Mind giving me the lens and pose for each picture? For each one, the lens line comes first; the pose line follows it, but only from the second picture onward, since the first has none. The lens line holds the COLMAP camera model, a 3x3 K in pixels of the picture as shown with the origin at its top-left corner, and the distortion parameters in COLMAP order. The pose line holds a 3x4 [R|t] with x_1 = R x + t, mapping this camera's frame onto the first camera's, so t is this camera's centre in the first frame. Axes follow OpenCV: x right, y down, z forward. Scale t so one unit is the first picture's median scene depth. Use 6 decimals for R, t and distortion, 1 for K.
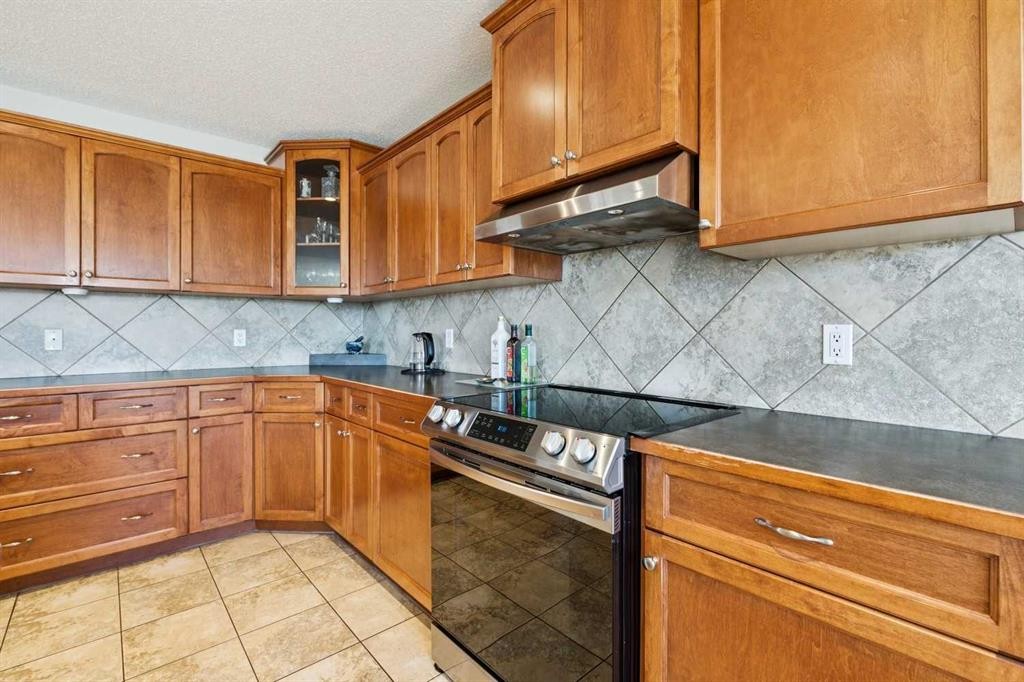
lens RADIAL K [[461.9, 0, 512.3], [0, 461.9, 335.5], [0, 0, 1]] dist [-0.000756, 0.000182]
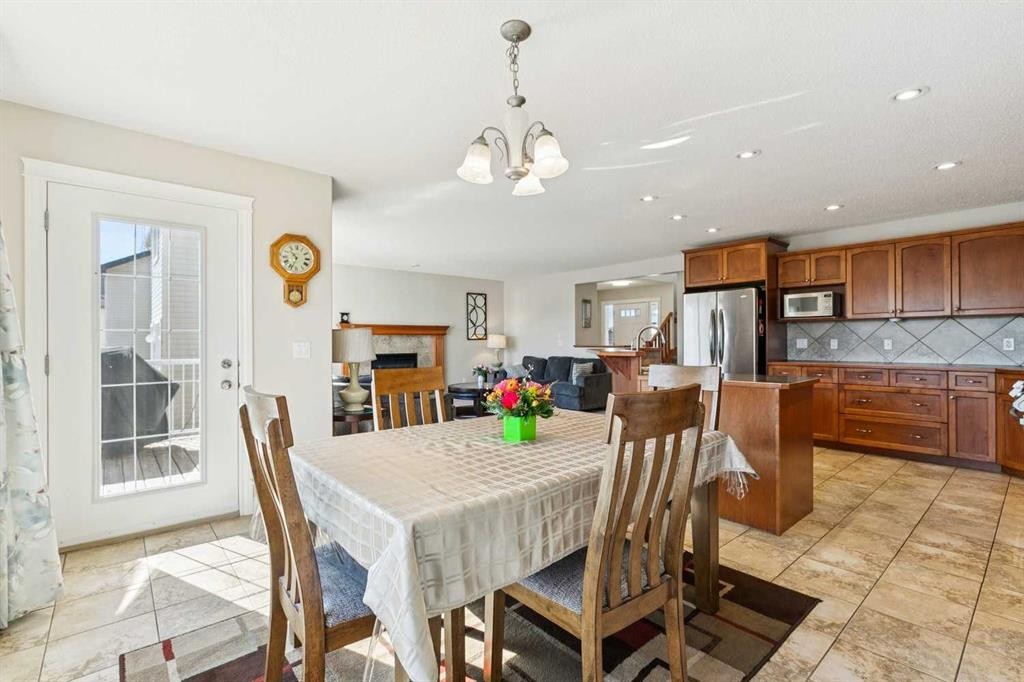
lens RADIAL K [[461.9, 0, 512.3], [0, 461.9, 335.5], [0, 0, 1]] dist [-0.000756, 0.000182]
pose [[-0.010982, -0.011403, -0.999875, 1.089069], [-0.001205, 0.999934, -0.011390, -0.004483], [0.999939, 0.001080, -0.010995, -0.643221]]
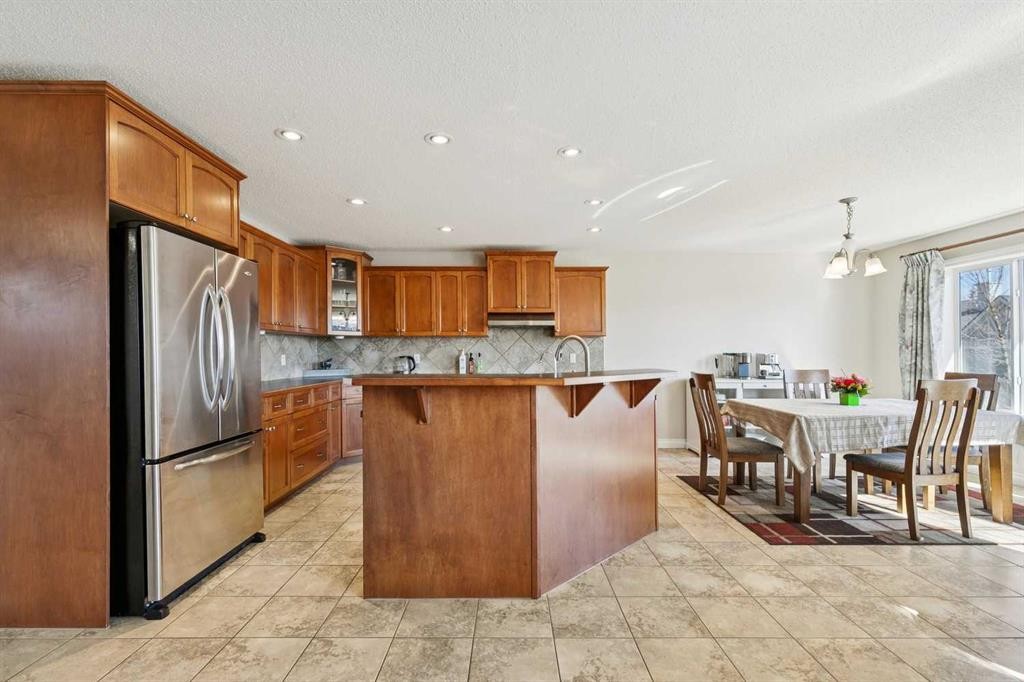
lens RADIAL K [[473.1, 0, 506.5], [0, 473.1, 346.1], [0, 0, 1]] dist [0.003741, 0.000196]
pose [[0.666738, 0.006858, 0.745261, -1.693307], [0.006940, 0.999857, -0.015410, -0.016484], [-0.745260, 0.015446, 0.666595, -0.844805]]
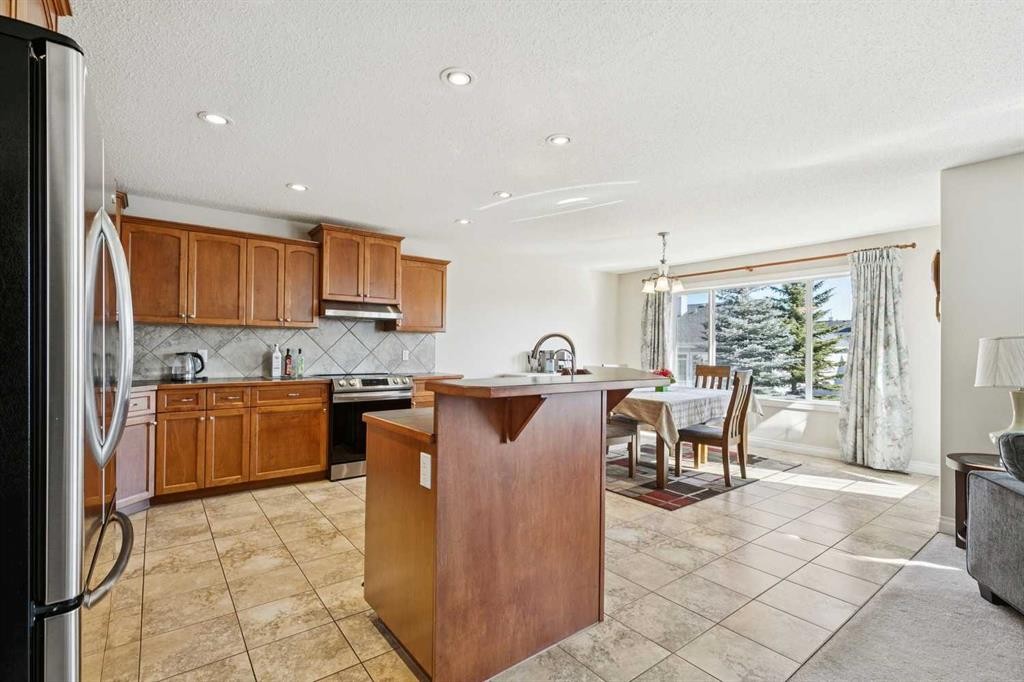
lens RADIAL K [[465.0, 0, 506.7], [0, 465.0, 341.3], [0, 0, 1]] dist [0.004292, 0.000272]
pose [[0.080560, 0.015471, 0.996630, -1.817396], [-0.001109, 0.999880, -0.015431, -0.022011], [-0.996749, 0.000138, 0.080568, -0.121763]]
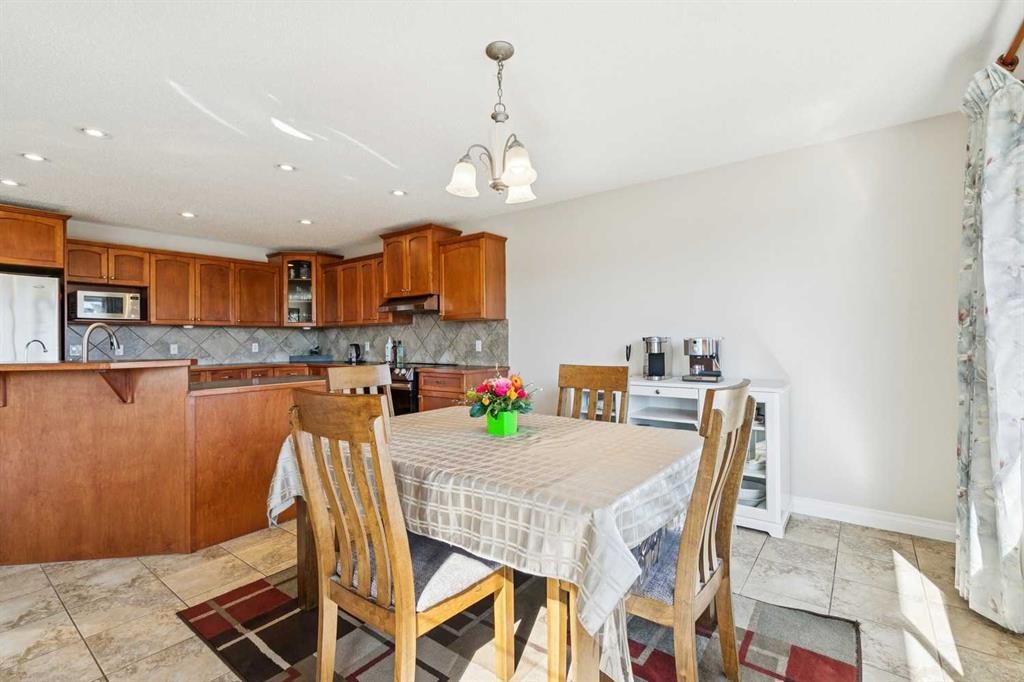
lens RADIAL K [[461.9, 0, 512.3], [0, 461.9, 335.5], [0, 0, 1]] dist [-0.000756, 0.000182]
pose [[0.982799, -0.008530, 0.184482, 0.157690], [0.012204, 0.999749, -0.018786, 0.004535], [-0.184275, 0.020715, 0.982656, -1.480460]]
